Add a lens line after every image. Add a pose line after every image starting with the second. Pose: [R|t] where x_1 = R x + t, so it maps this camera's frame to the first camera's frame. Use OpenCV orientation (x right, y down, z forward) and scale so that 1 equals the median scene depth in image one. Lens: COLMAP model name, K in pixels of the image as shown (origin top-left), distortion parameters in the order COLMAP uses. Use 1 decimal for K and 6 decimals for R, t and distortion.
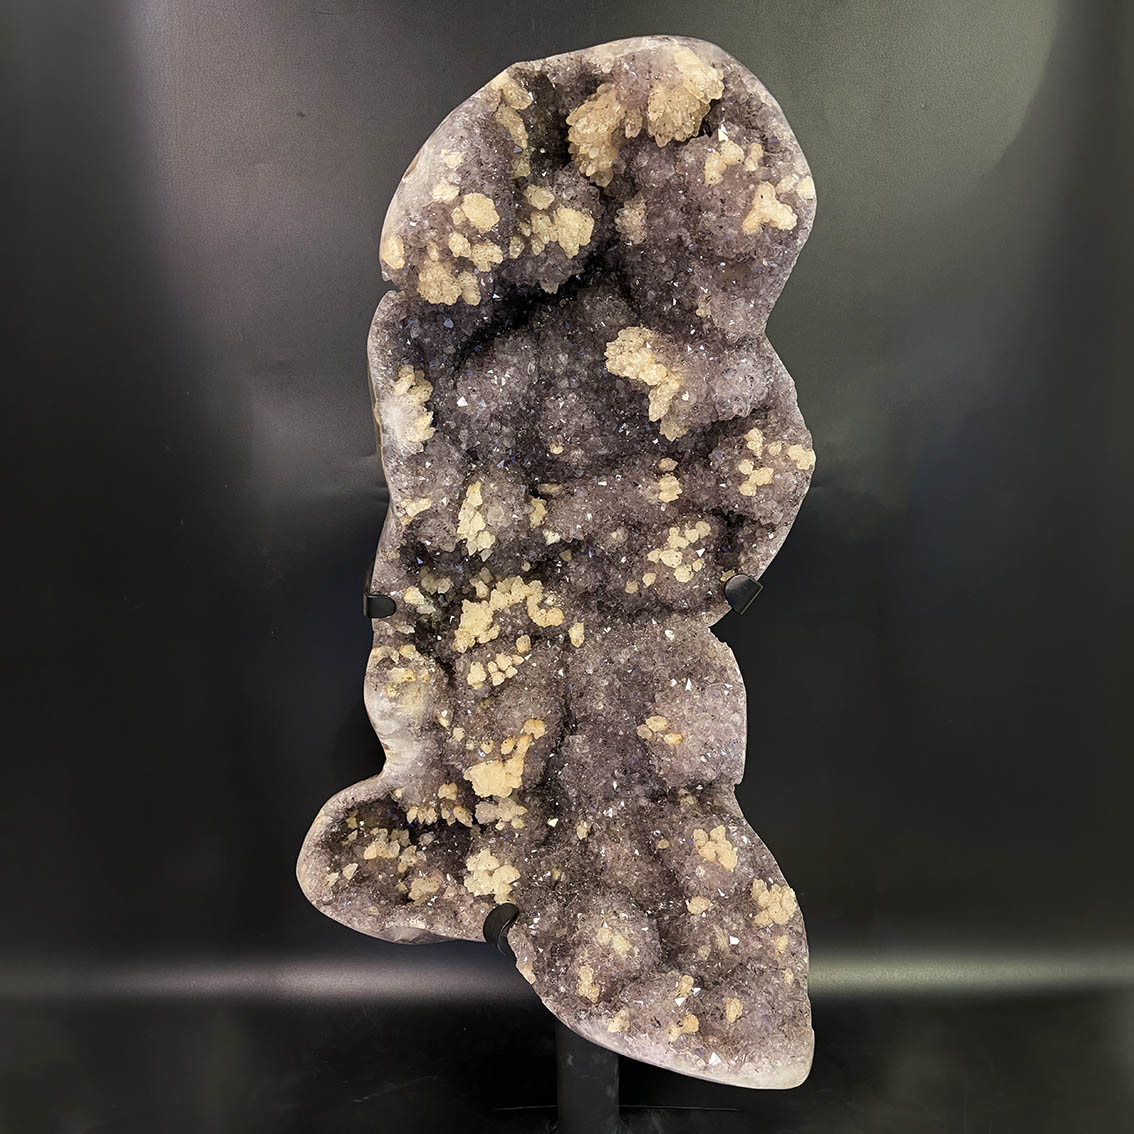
lens RADIAL K [[997.0, 0, 564.9], [0, 997.0, 564.4], [0, 0, 1]] dist [0.182116, -0.458622]
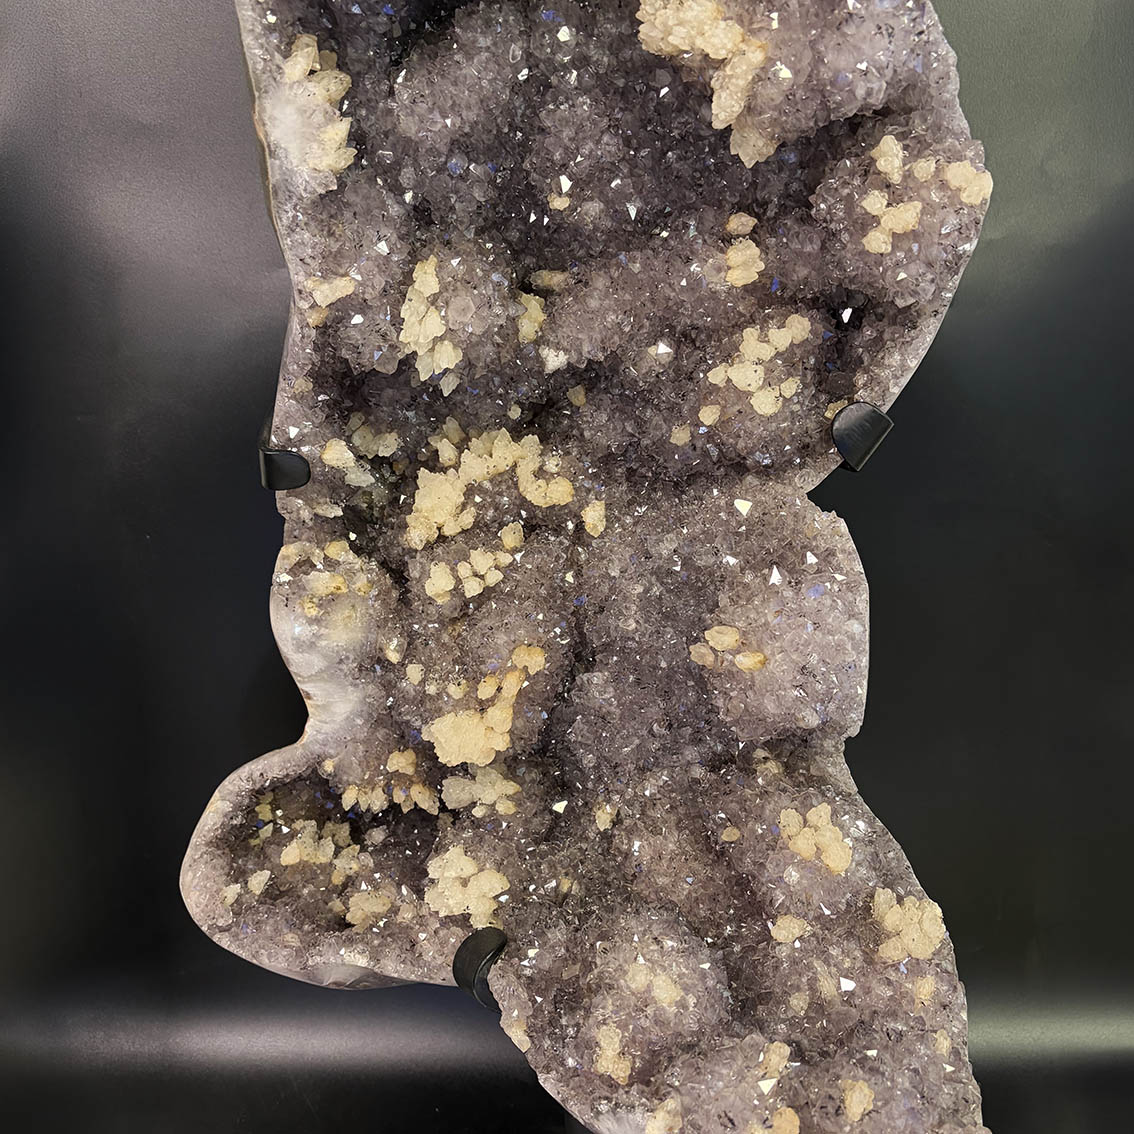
lens RADIAL K [[1184.6, 0, 570.2], [0, 1184.6, 577.0], [0, 0, 1]] dist [0.202147, -0.561684]
pose [[0.999884, -0.004419, -0.014603, 0.007832], [0.004856, 0.999538, 0.030000, 0.088615], [0.014464, -0.030067, 0.999443, 0.240405]]
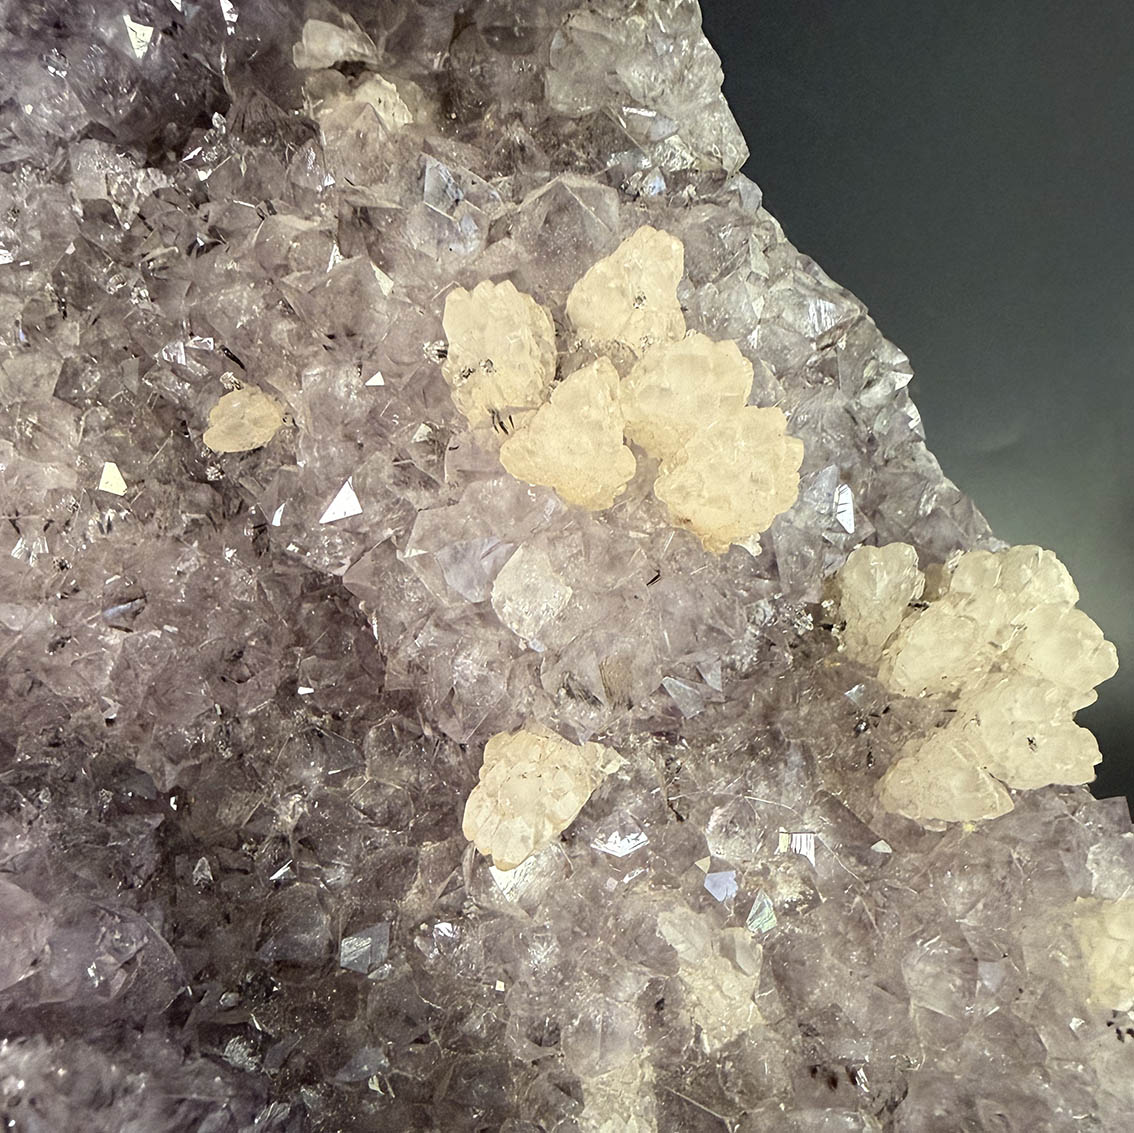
lens RADIAL K [[1208.0, 0, 567.0], [0, 1208.0, 566.1], [0, 0, 1]] dist [-0.001284, -0.000478]
pose [[0.958708, -0.189160, 0.212360, 0.097836], [0.071904, 0.883684, 0.462529, 0.210114], [-0.275151, -0.428160, 0.860797, 0.797431]]
